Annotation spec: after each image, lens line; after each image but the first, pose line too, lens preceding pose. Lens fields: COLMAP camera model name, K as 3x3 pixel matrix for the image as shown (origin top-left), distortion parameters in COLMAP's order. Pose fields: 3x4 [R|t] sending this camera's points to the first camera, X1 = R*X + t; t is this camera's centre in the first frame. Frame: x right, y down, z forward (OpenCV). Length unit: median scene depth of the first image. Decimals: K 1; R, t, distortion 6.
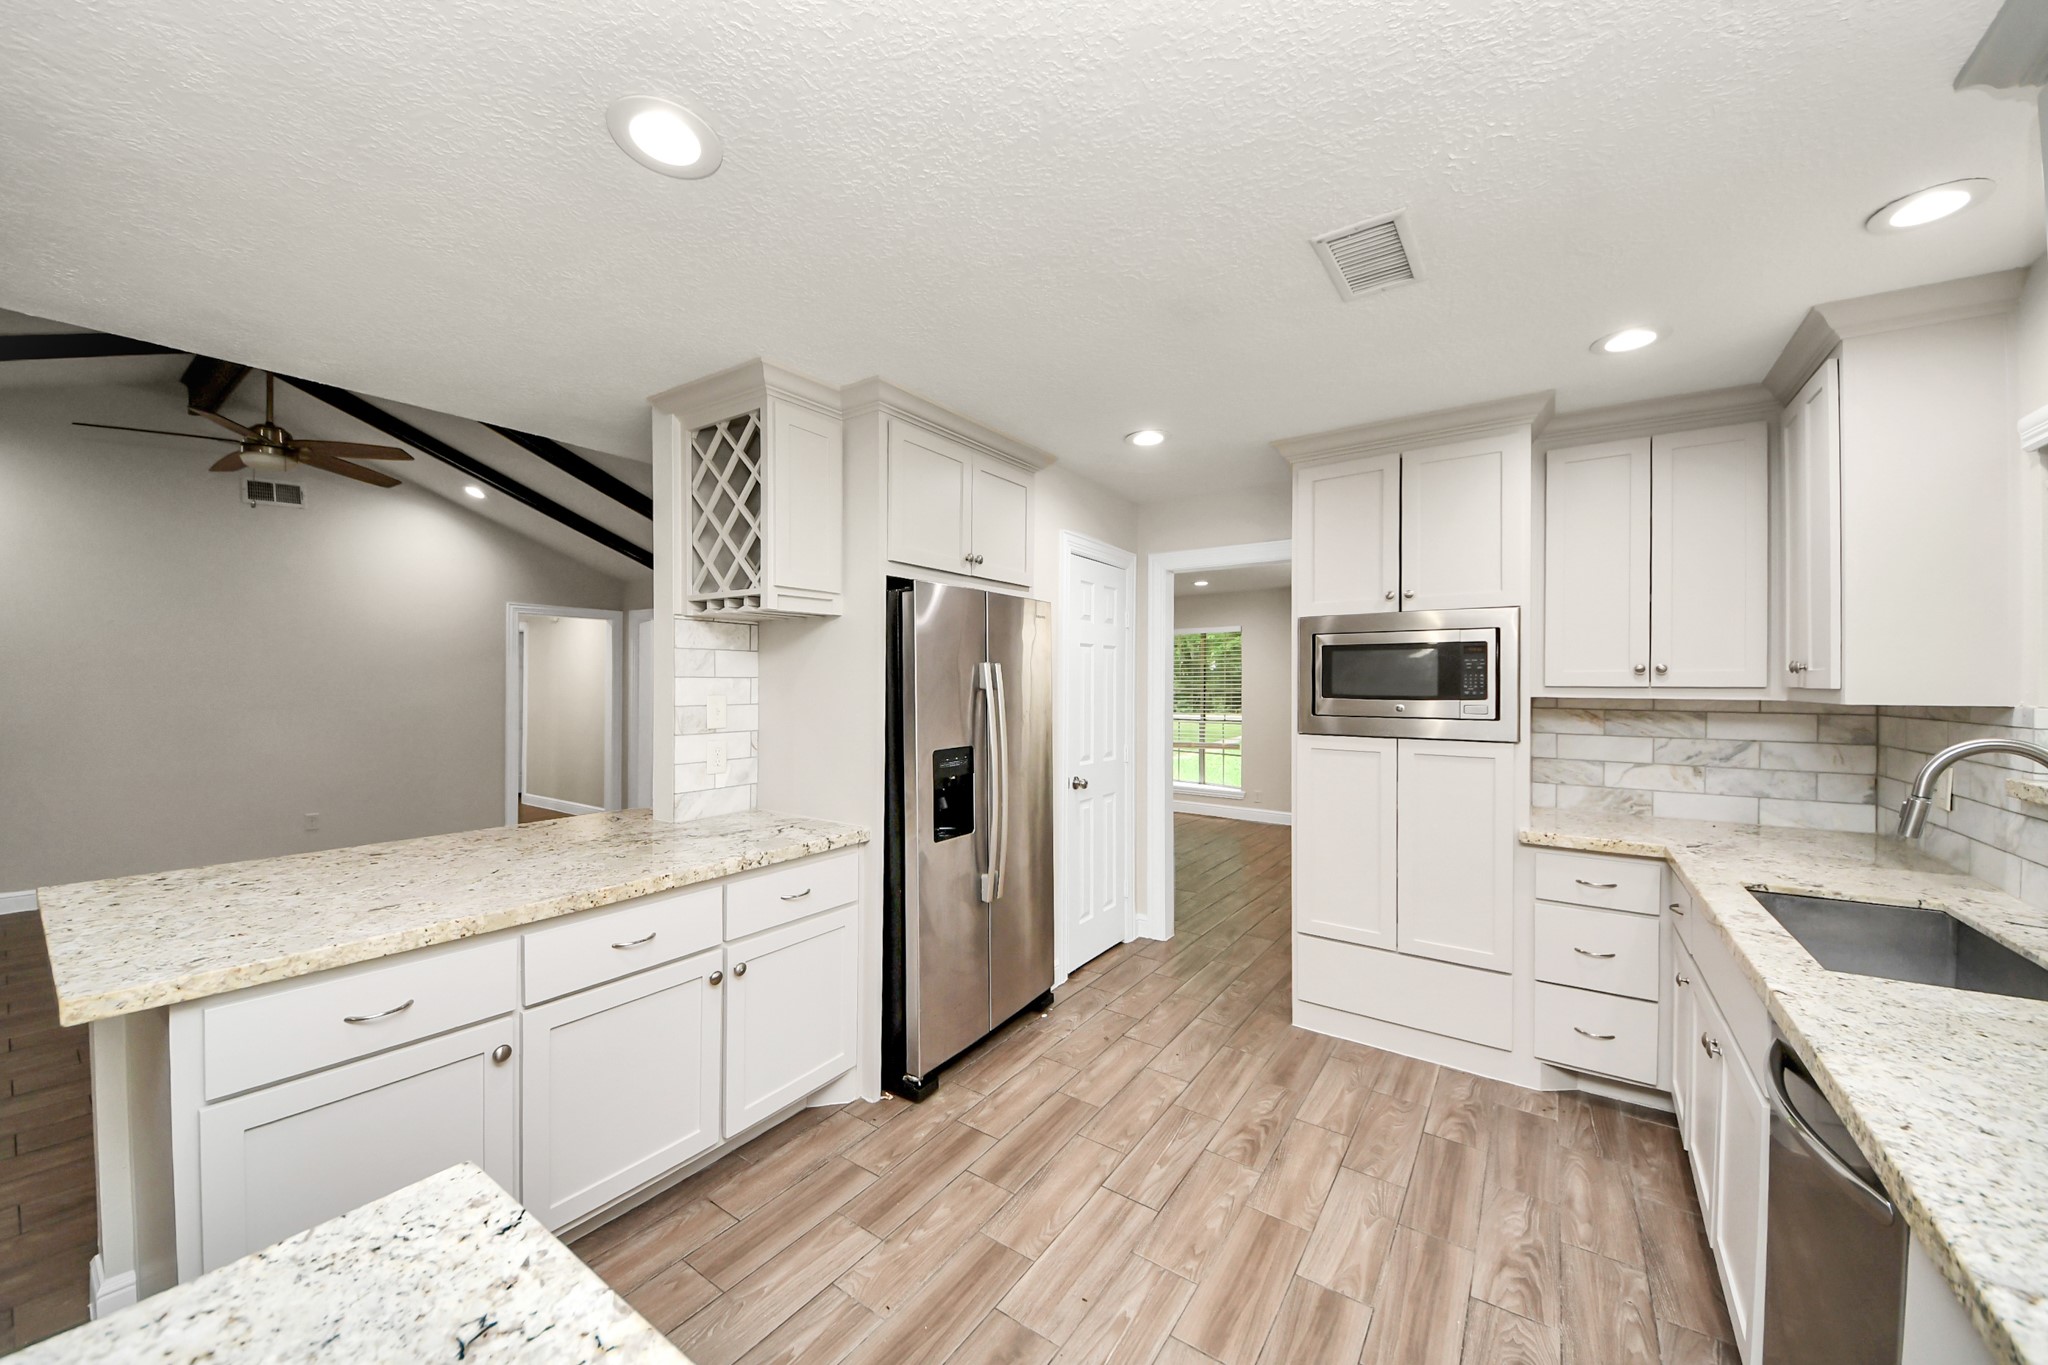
lens RADIAL K [[745.6, 0, 1008.5], [0, 745.6, 681.3], [0, 0, 1]] dist [0.043733, -0.028251]
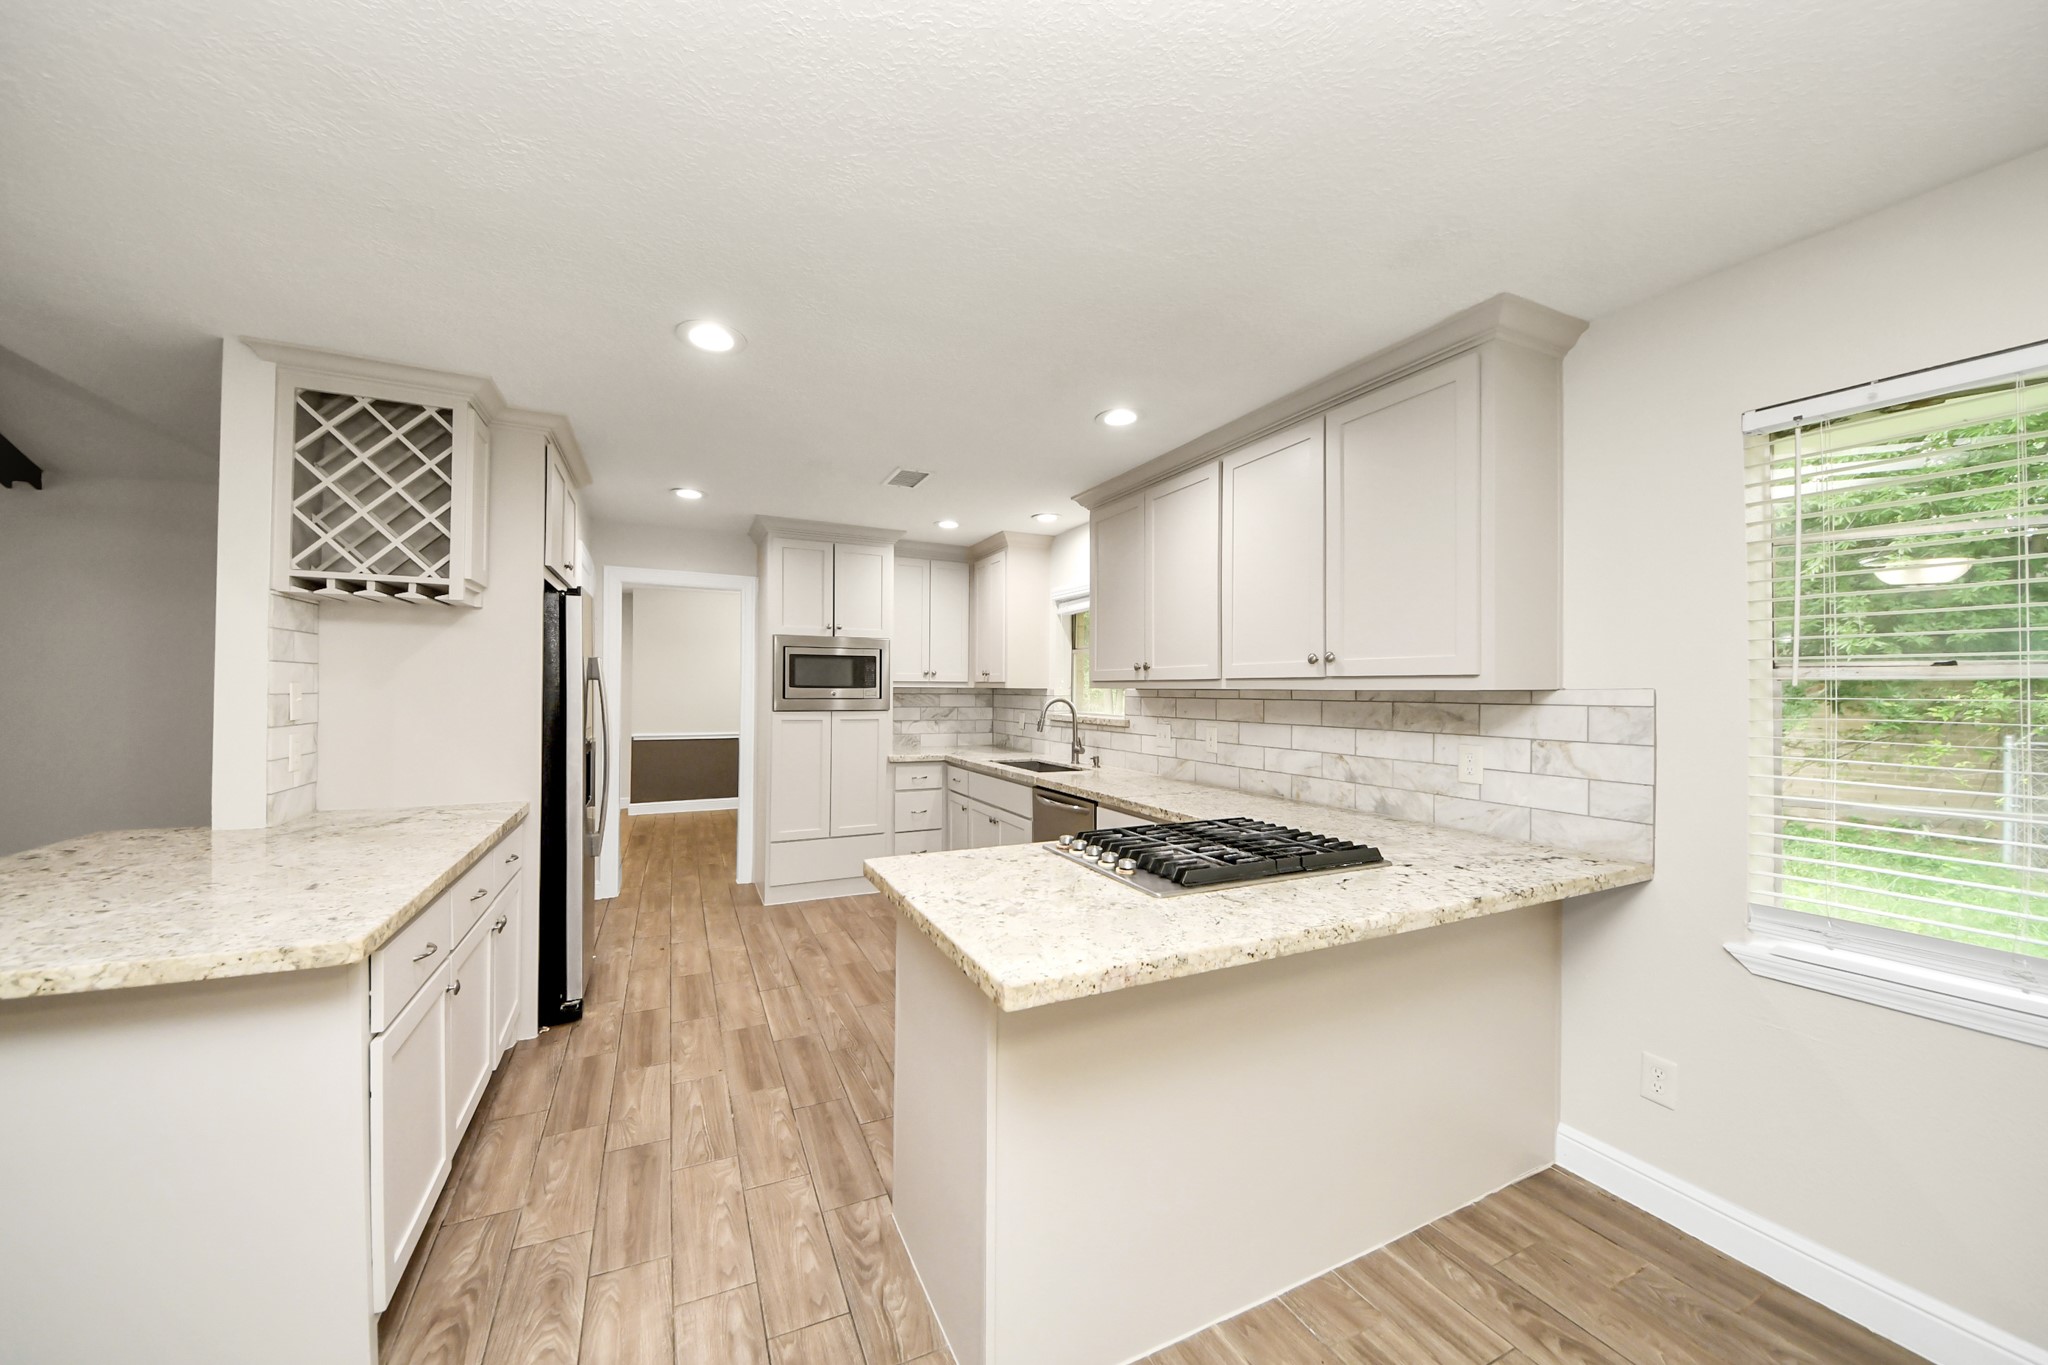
lens RADIAL K [[733.9, 0, 1032.5], [0, 733.9, 671.8], [0, 0, 1]] dist [0.000205, -0.011500]
pose [[0.470038, 0.019960, 0.882421, -0.846953], [-0.007507, 0.999799, -0.018617, 0.017209], [-0.882615, 0.002127, 0.470093, -0.200304]]
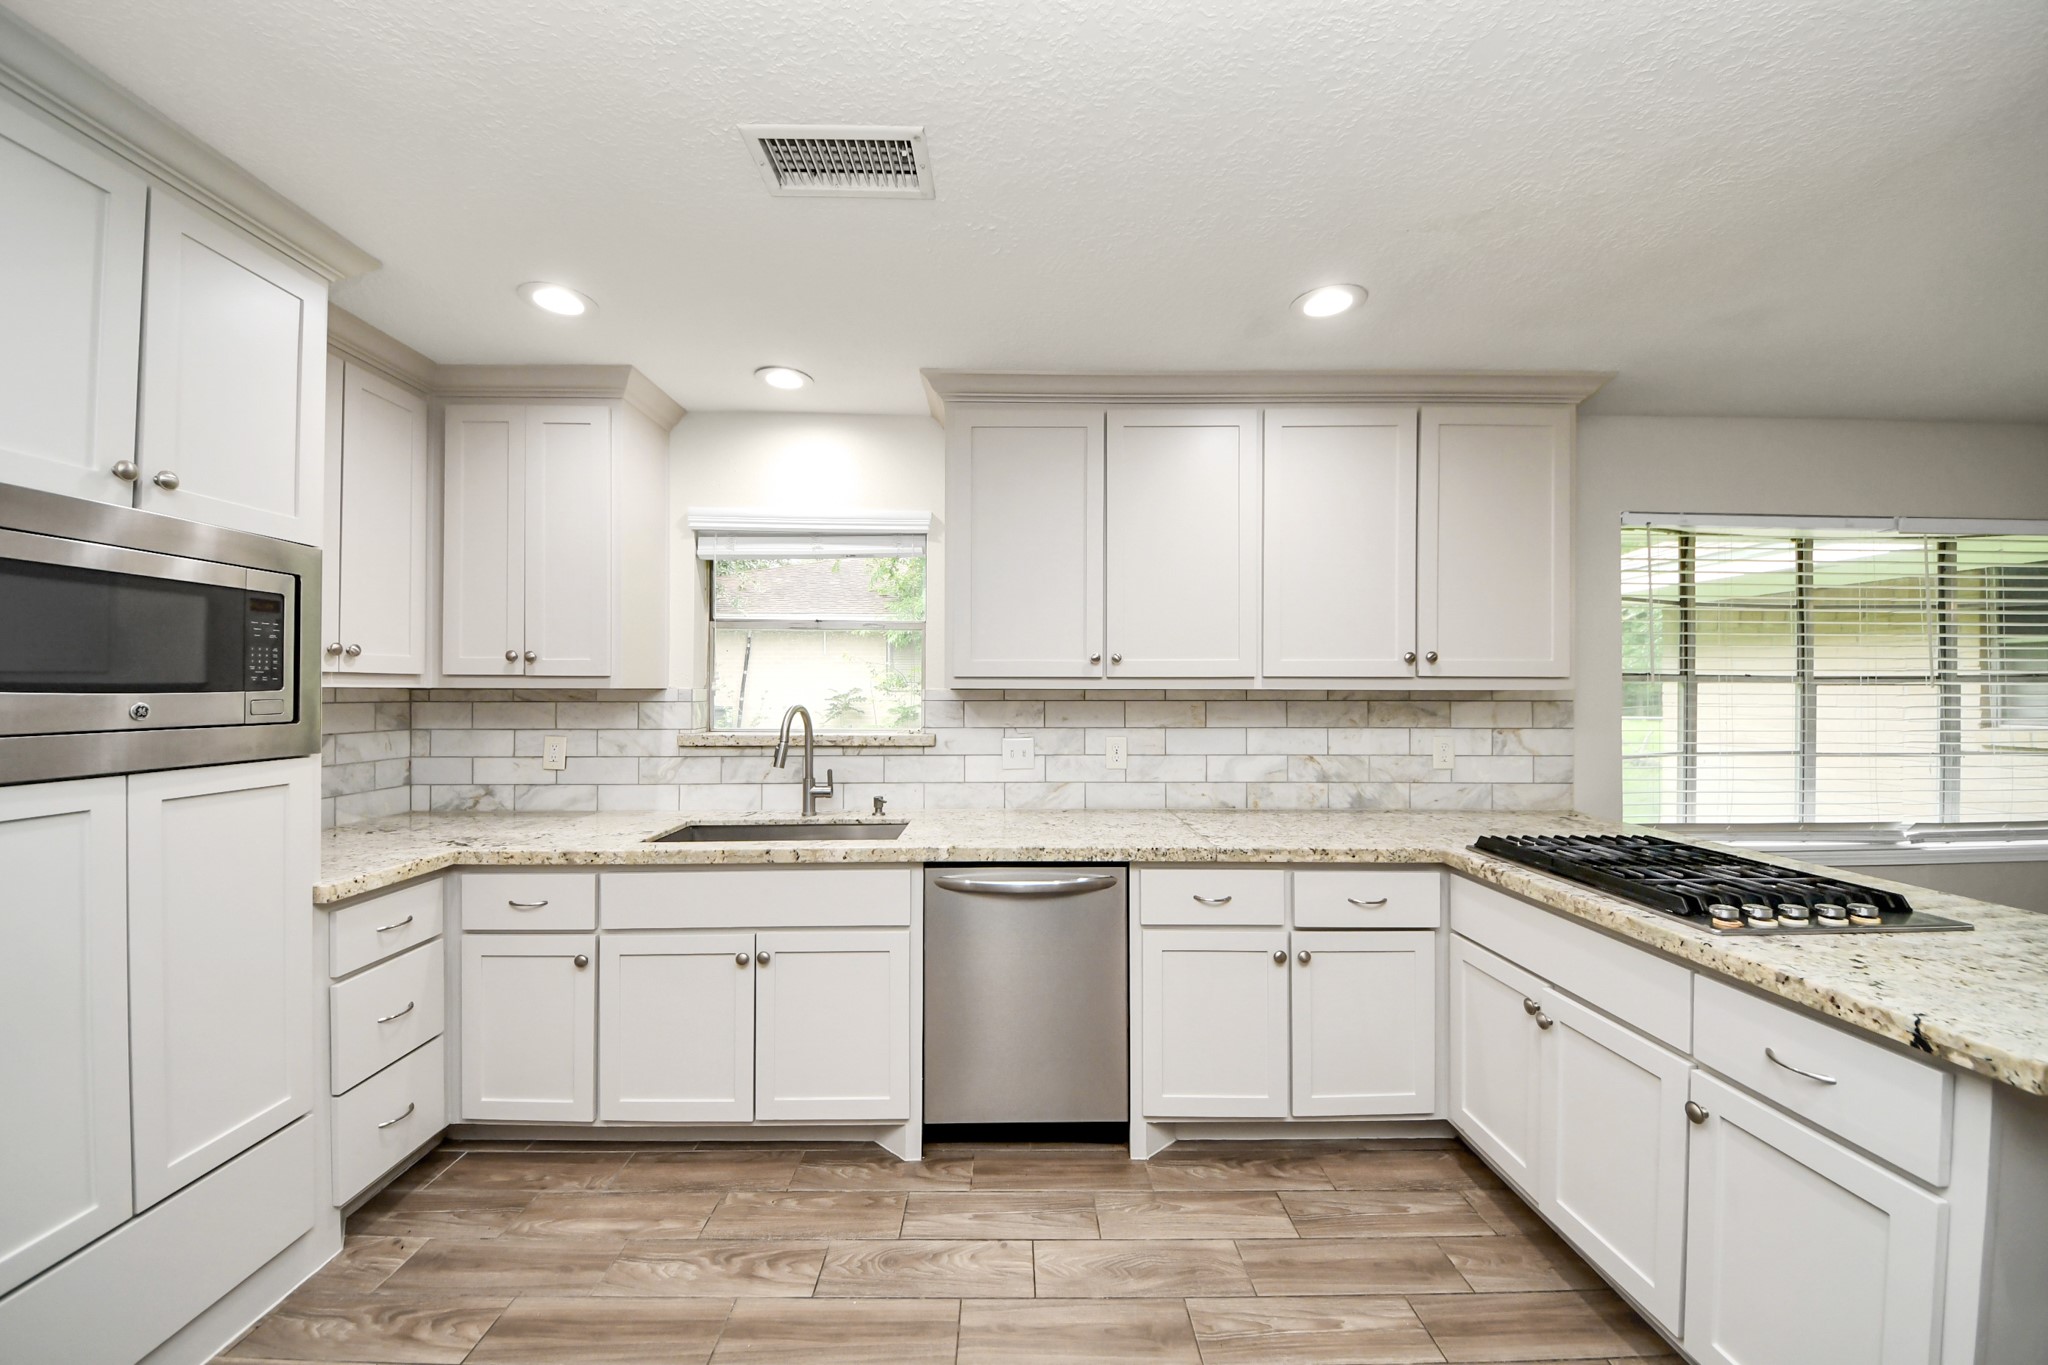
lens RADIAL K [[712.5, 0, 1024.0], [0, 712.5, 682.5], [0, 0, 1]] dist [0.017234, -0.012477]
pose [[-0.596424, 0.001100, 0.802669, -0.206615], [-0.006660, 0.999958, -0.006319, 0.019696], [-0.802642, -0.009115, -0.596392, 0.948032]]
